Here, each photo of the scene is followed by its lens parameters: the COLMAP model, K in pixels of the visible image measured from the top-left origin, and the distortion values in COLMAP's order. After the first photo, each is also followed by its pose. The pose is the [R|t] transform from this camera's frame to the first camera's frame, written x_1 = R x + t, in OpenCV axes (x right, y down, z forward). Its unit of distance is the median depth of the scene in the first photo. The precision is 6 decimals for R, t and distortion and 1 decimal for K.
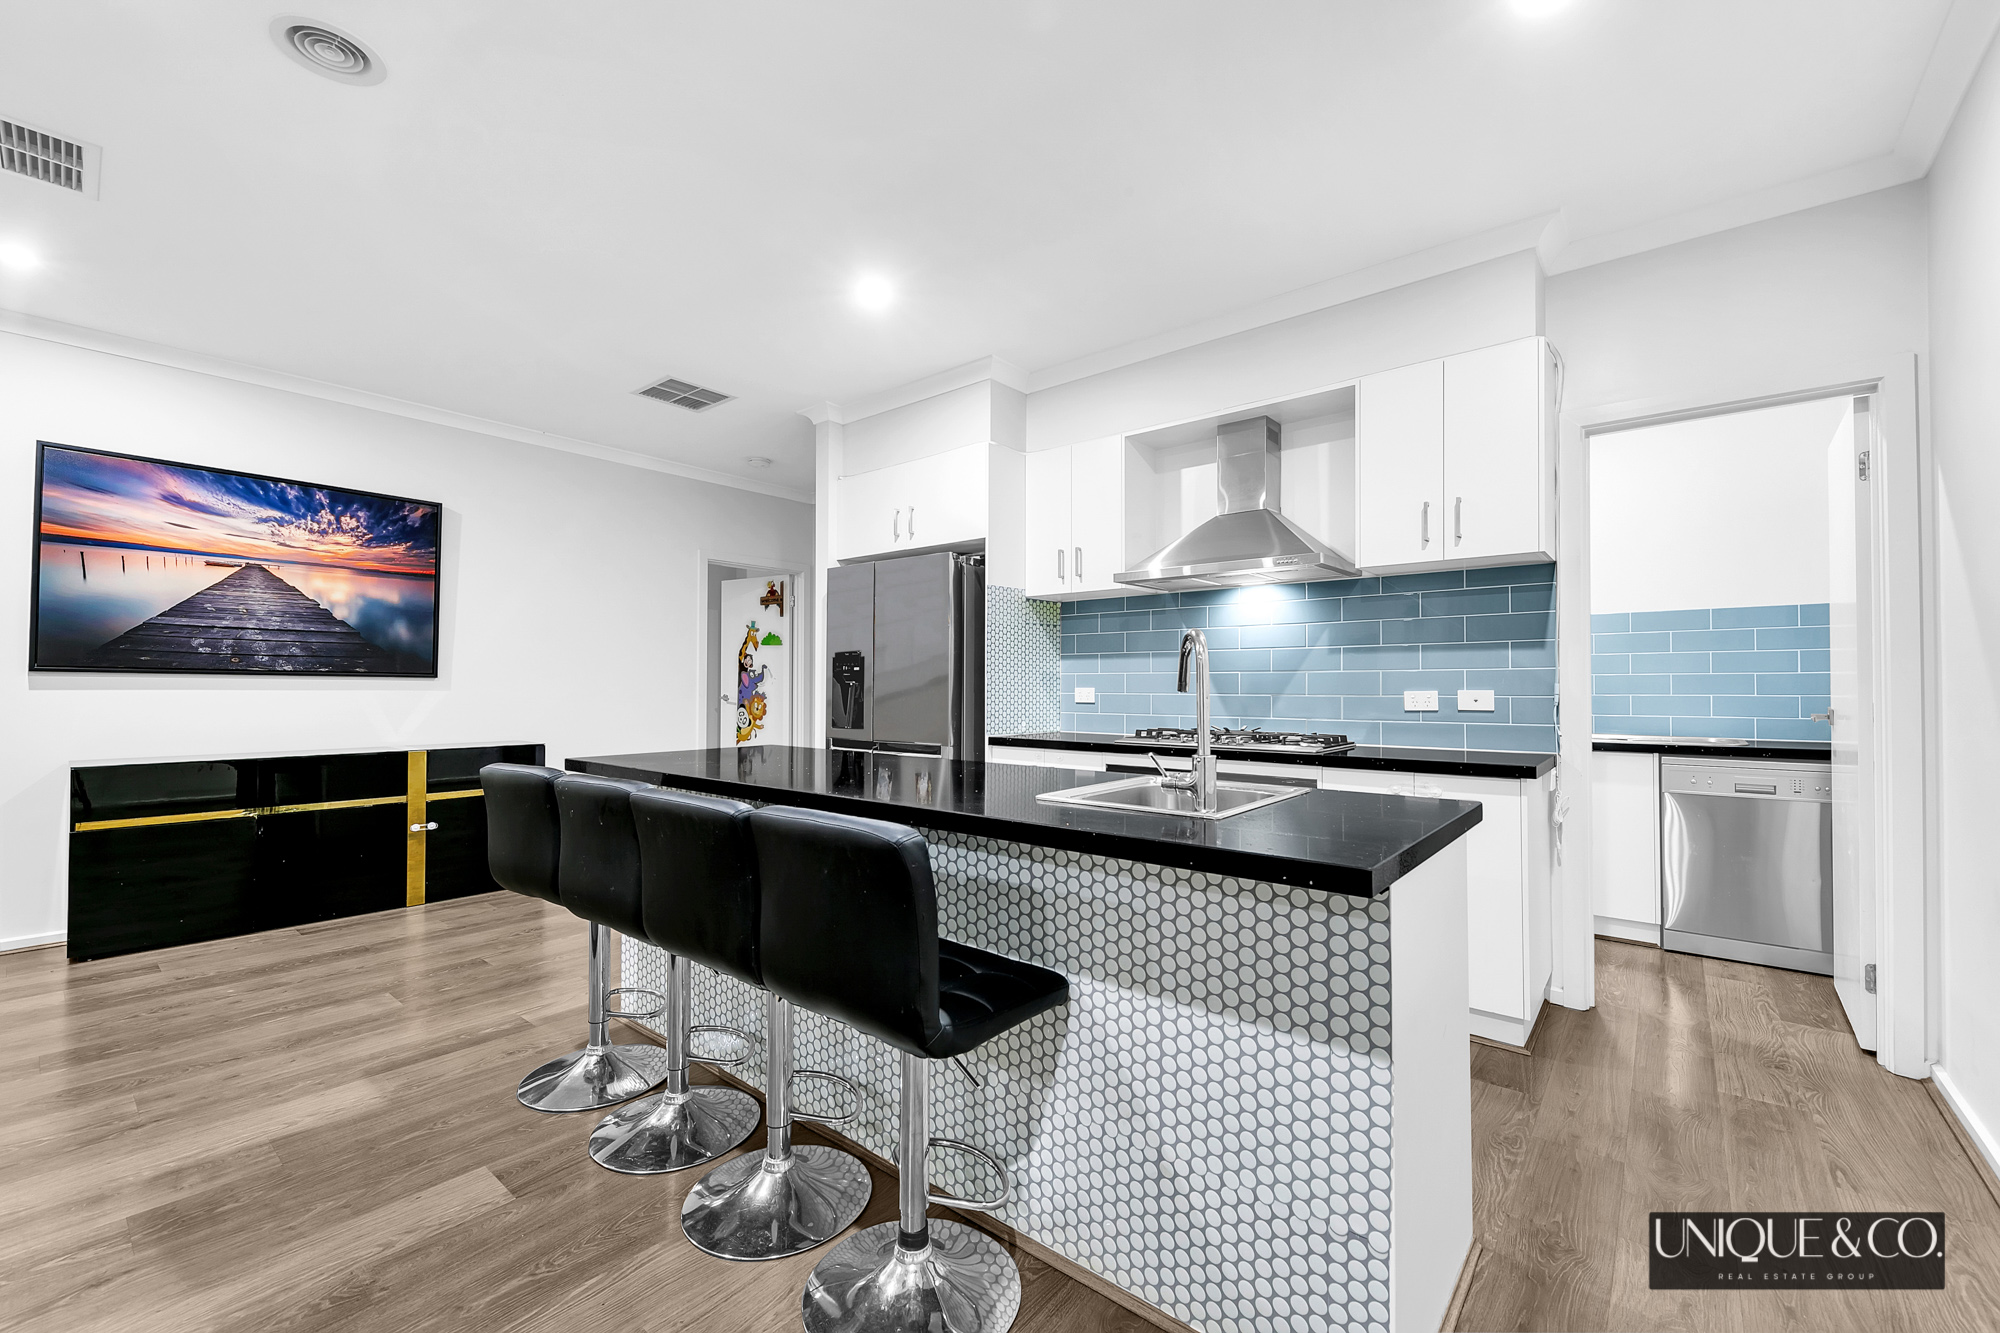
lens RADIAL K [[816.5, 0, 1003.6], [0, 816.5, 674.8], [0, 0, 1]] dist [0.001217, -0.000387]
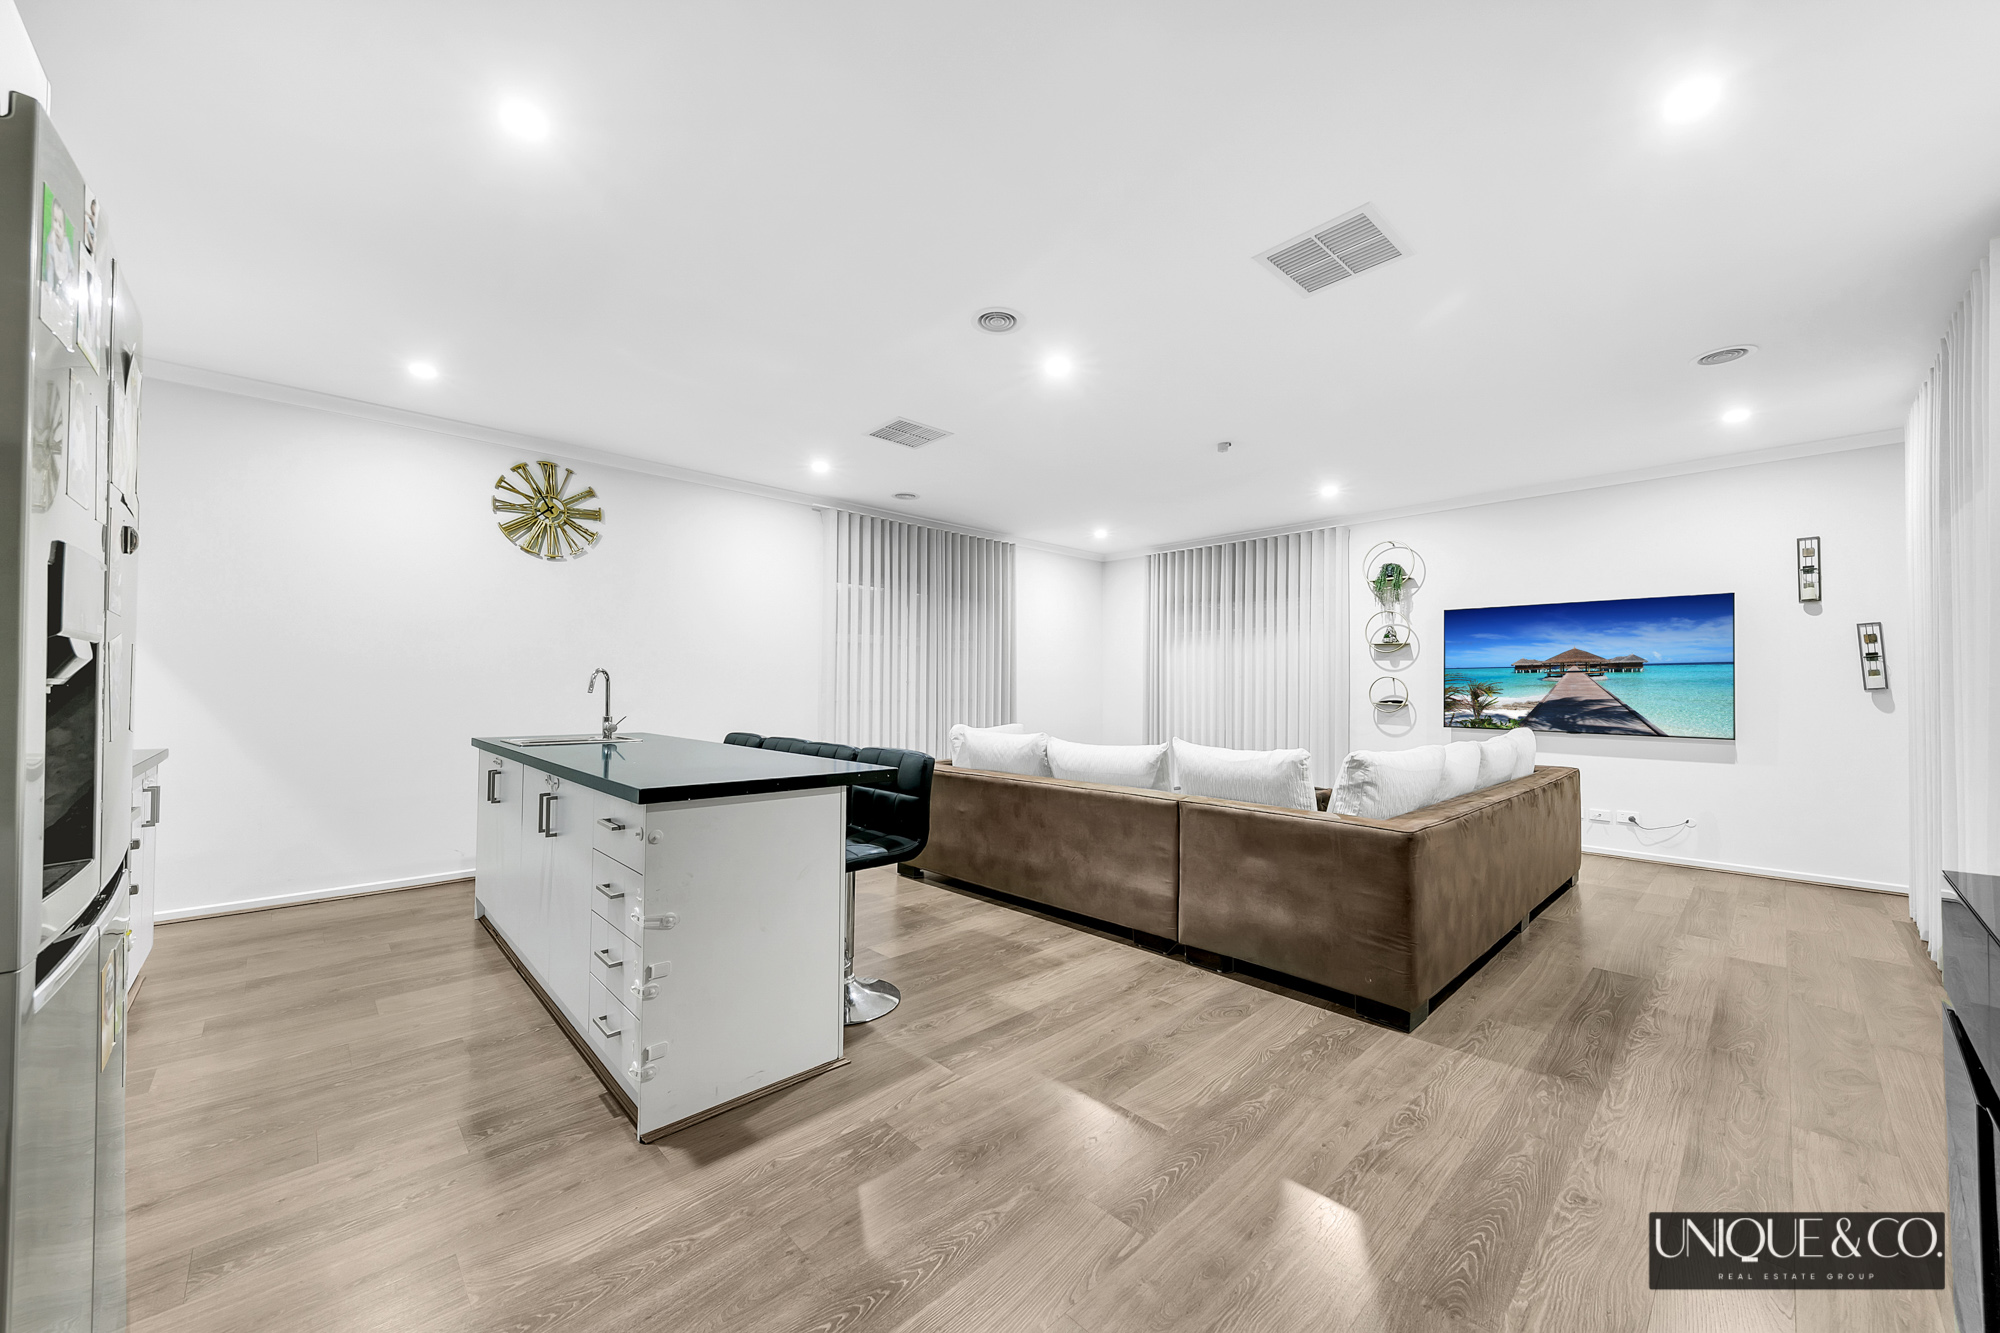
lens RADIAL K [[743.6, 0, 1004.1], [0, 743.6, 684.5], [0, 0, 1]] dist [0.000467, 0.000073]
pose [[-0.992351, -0.006532, 0.123274, -0.544127], [-0.009901, 0.999594, -0.026736, 0.017548], [-0.123050, -0.027752, -0.992012, 1.316556]]
